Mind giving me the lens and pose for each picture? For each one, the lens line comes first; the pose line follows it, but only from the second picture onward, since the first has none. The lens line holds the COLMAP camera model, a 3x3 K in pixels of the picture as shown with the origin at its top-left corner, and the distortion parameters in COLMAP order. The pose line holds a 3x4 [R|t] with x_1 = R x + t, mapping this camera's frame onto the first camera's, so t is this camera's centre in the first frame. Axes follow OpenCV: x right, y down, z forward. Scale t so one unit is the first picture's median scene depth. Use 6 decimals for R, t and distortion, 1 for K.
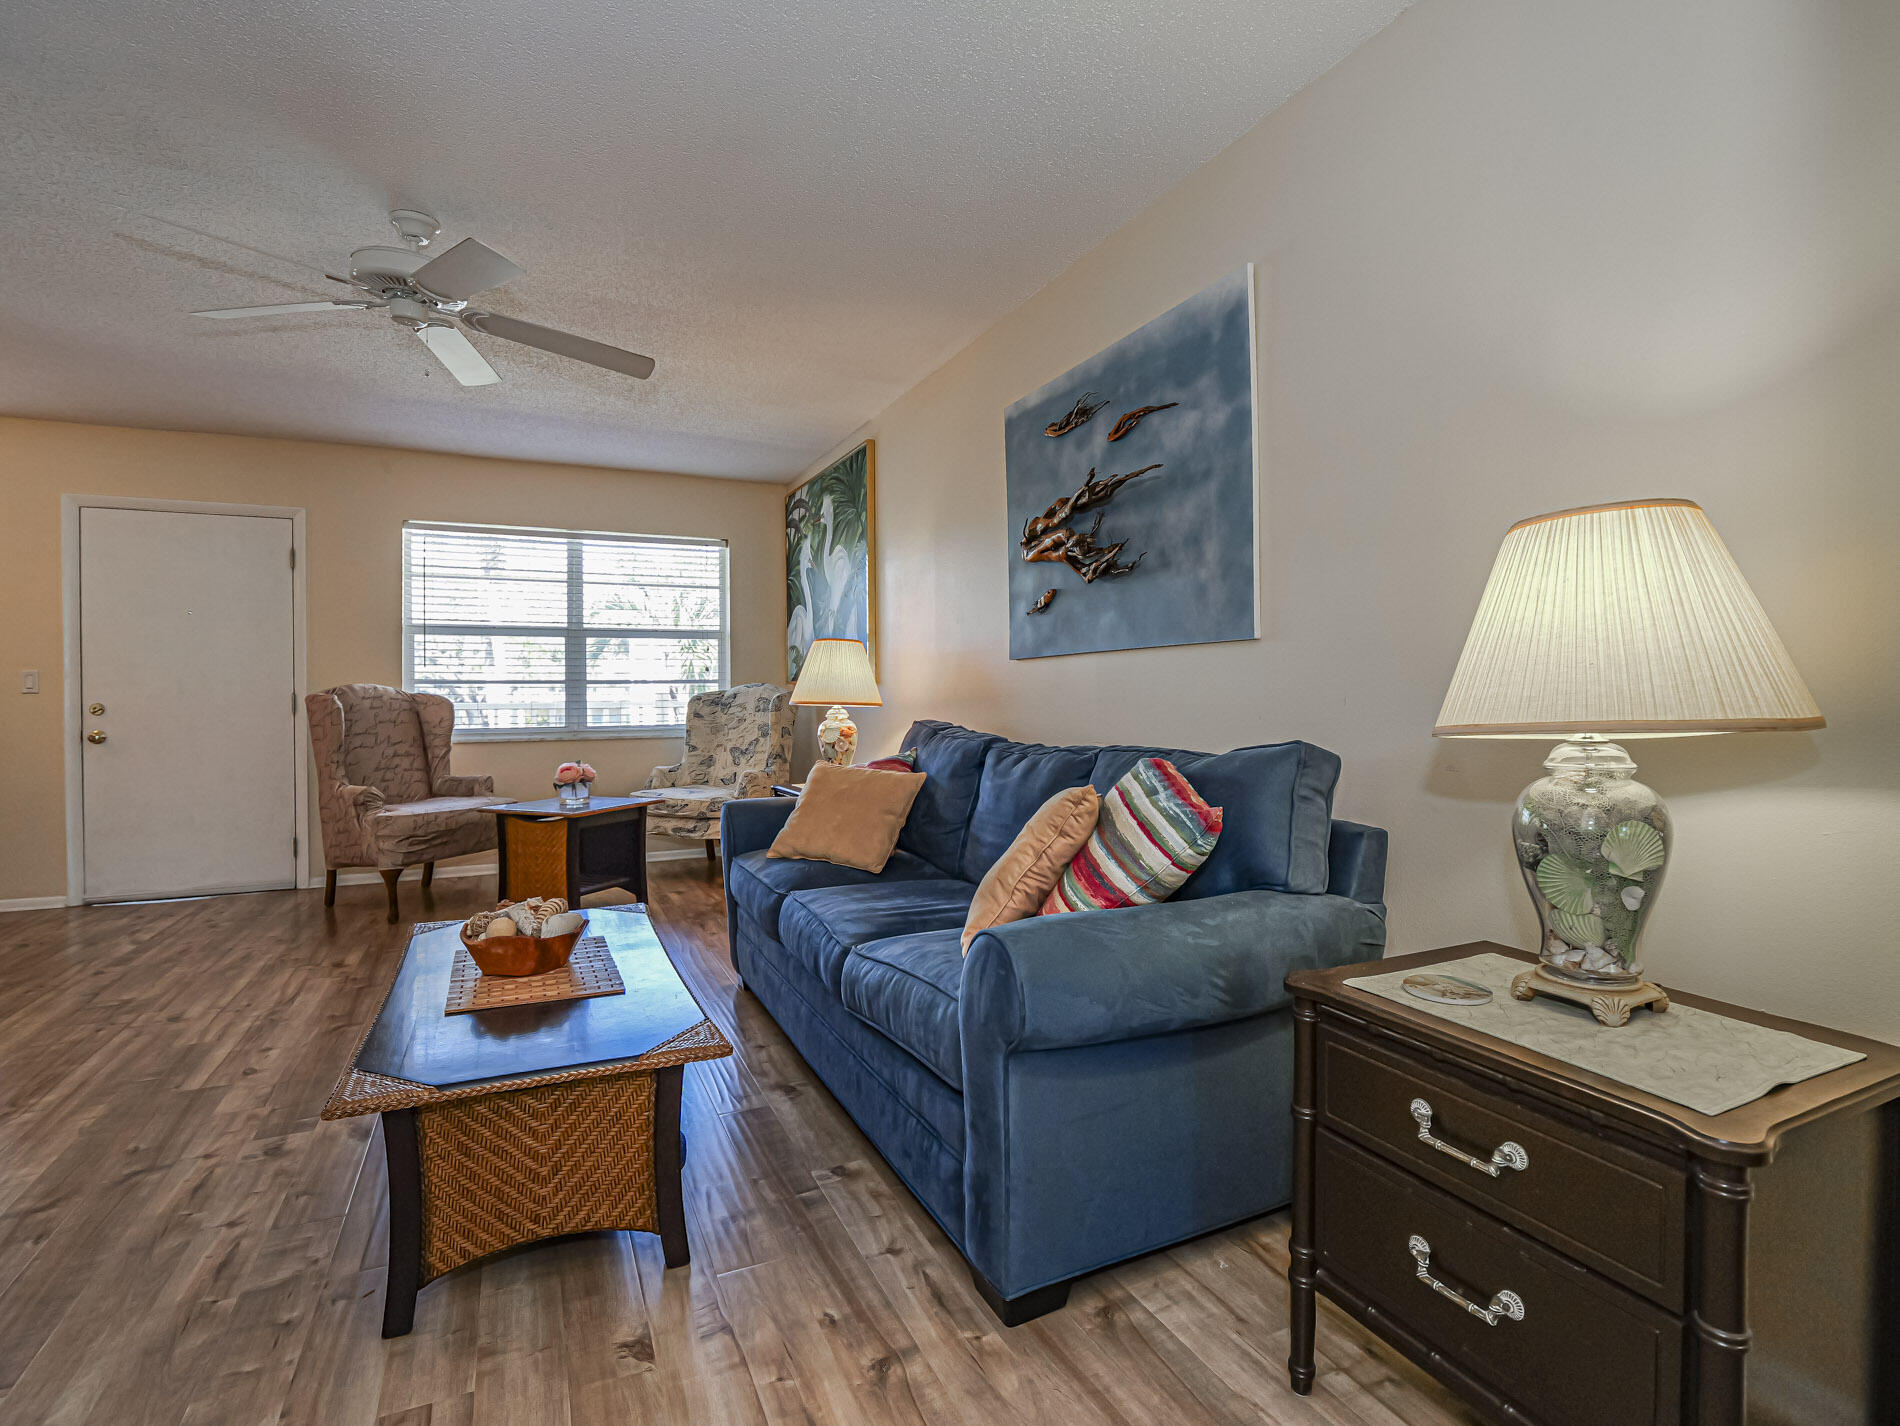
lens RADIAL K [[908.5, 0, 939.3], [0, 908.5, 718.1], [0, 0, 1]] dist [-0.019102, -0.000712]
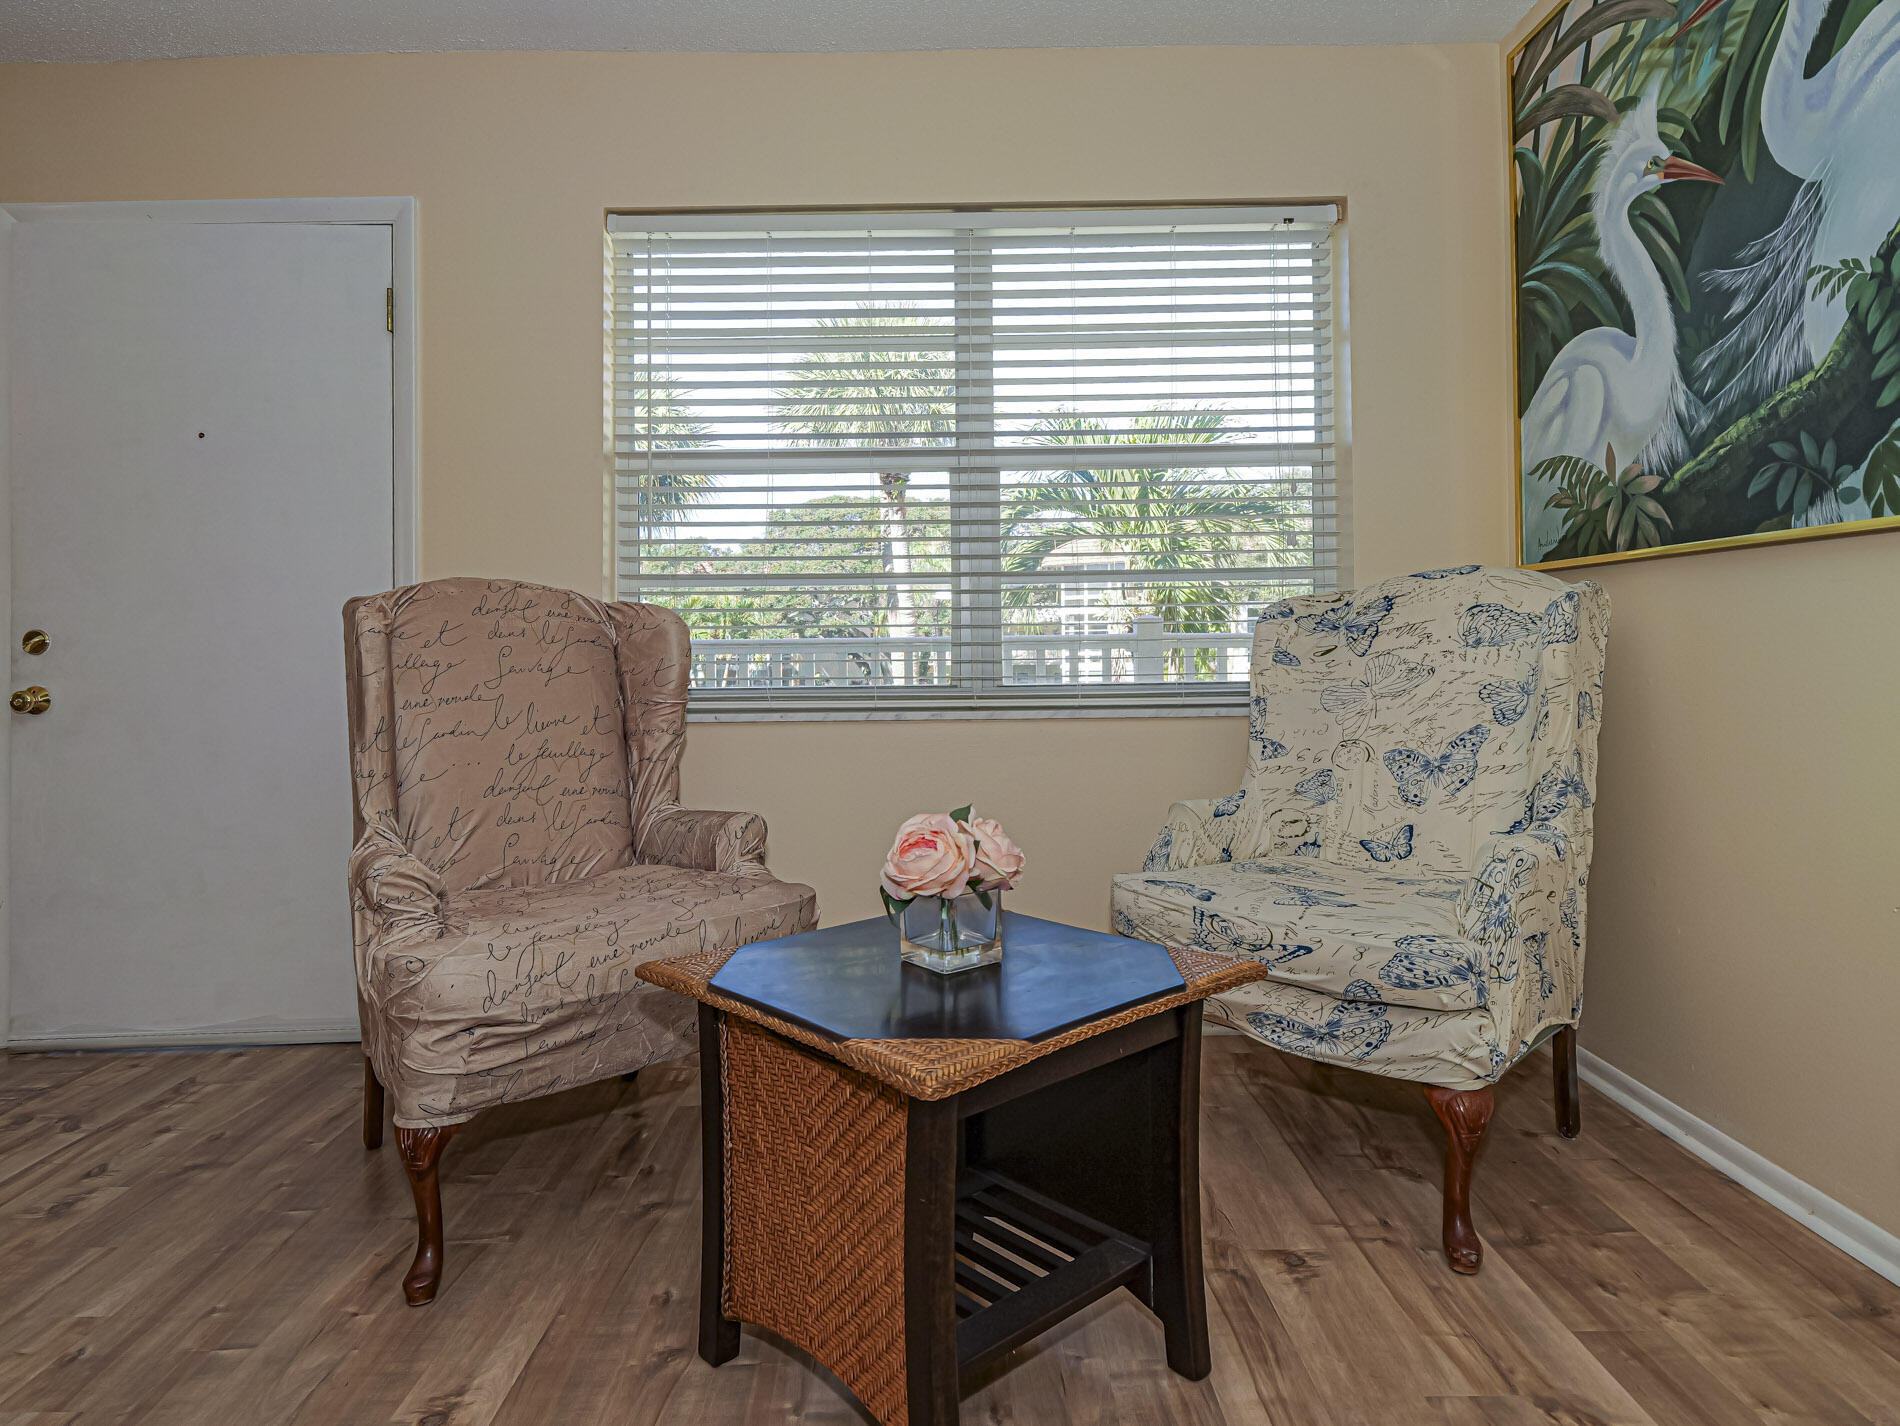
lens RADIAL K [[1022.9, 0, 950.7], [0, 1022.9, 630.4], [0, 0, 1]] dist [0.001942, 0.000366]
pose [[0.914130, -0.012440, -0.405231, -0.269153], [-0.005497, 0.999057, -0.043068, 0.005264], [0.405385, 0.041598, 0.913199, 0.691662]]
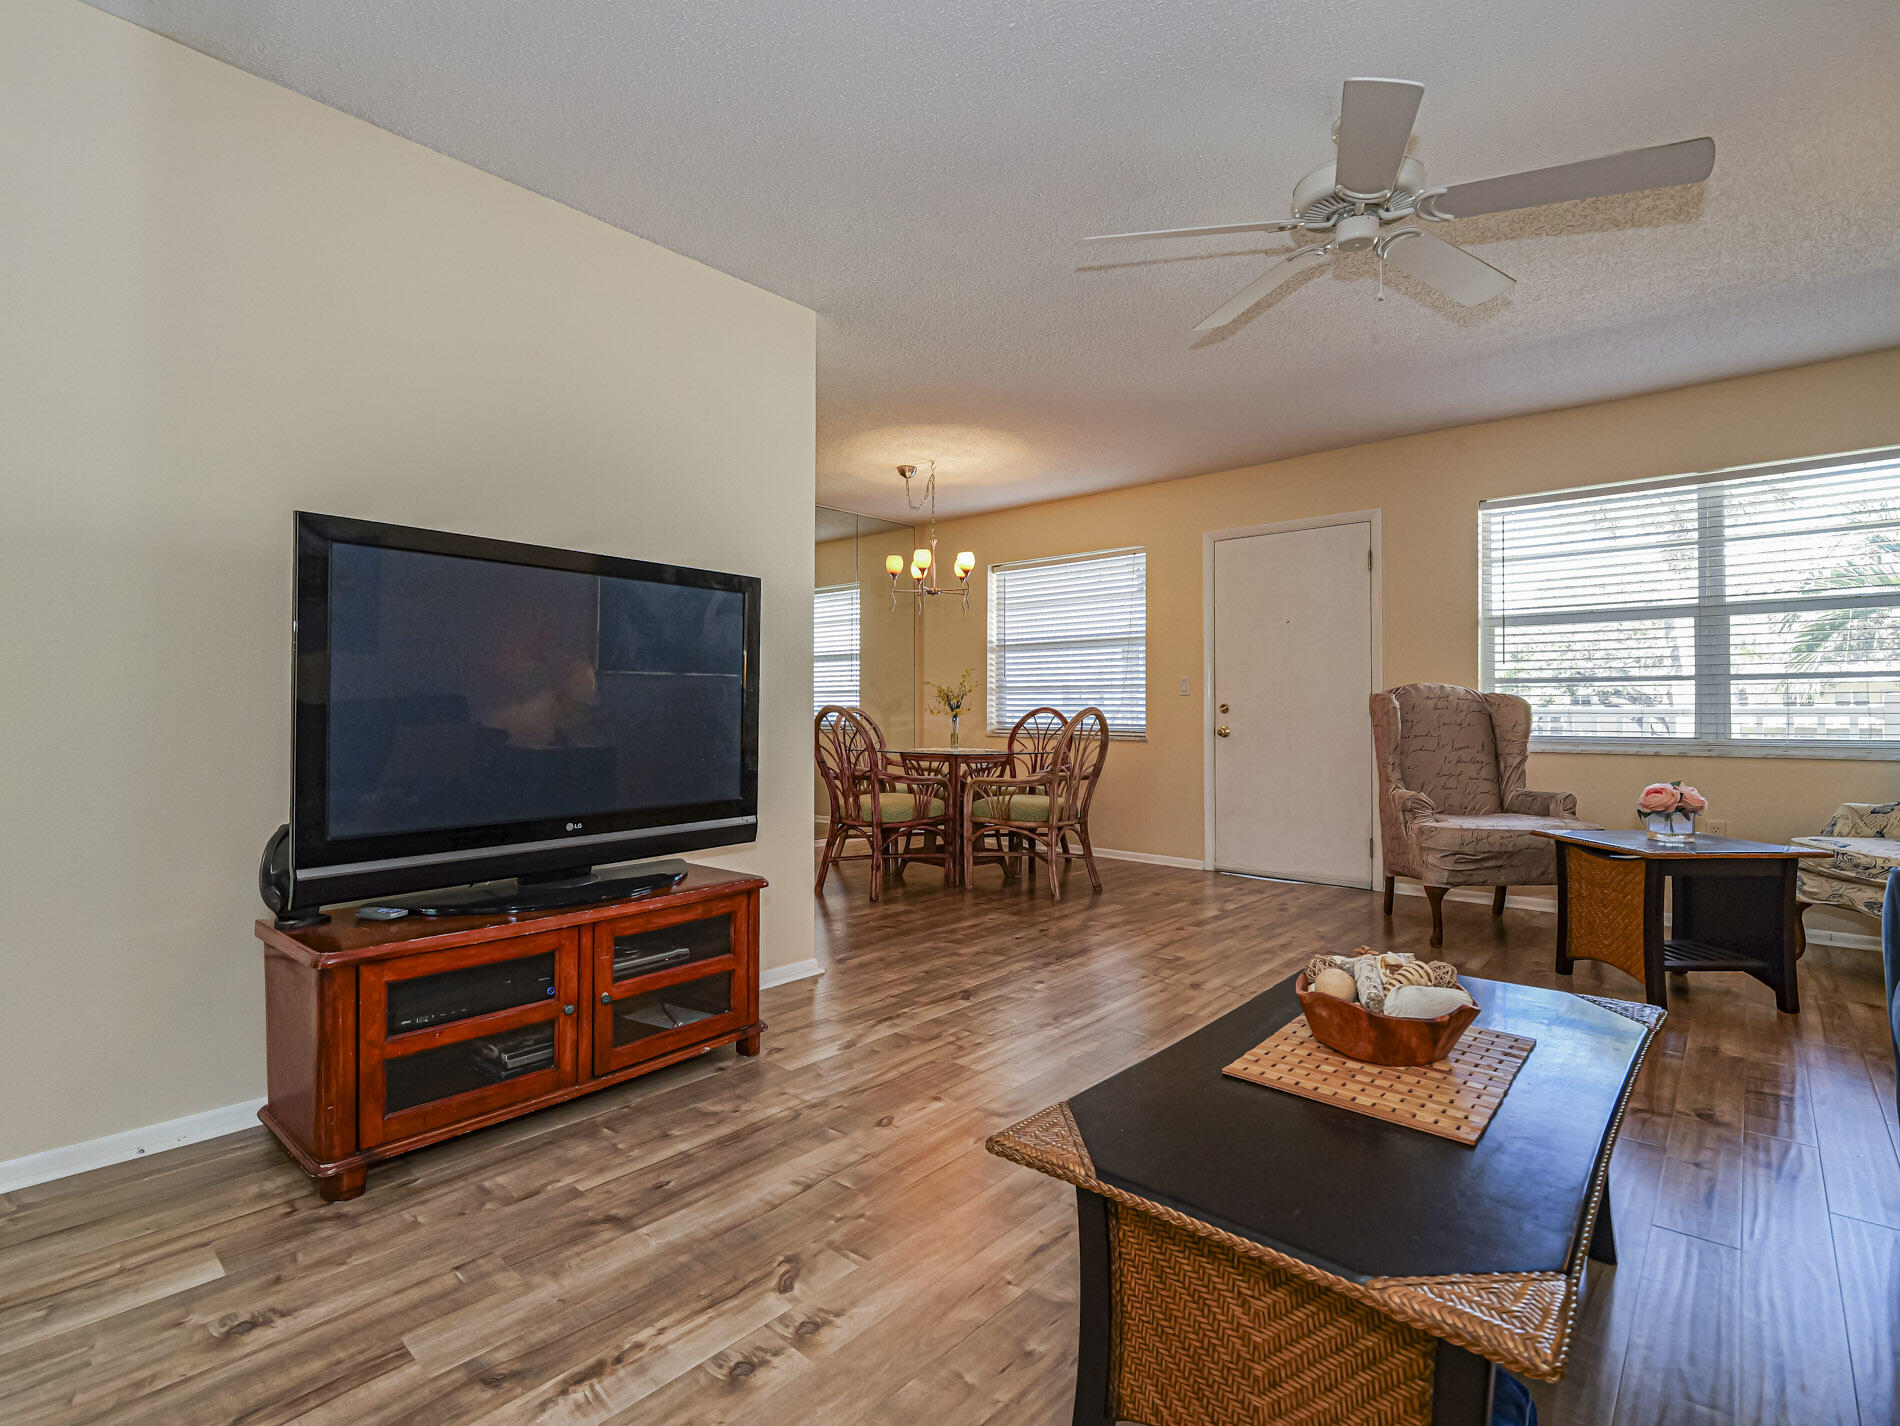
lens RADIAL K [[909.5, 0, 949.7], [0, 909.5, 701.6], [0, 0, 1]] dist [-0.015780, -0.000510]
pose [[0.396577, -0.004118, -0.917992, 0.026633], [-0.028150, 0.999465, -0.016644, 0.011568], [0.917570, 0.032442, 0.396249, 0.179912]]
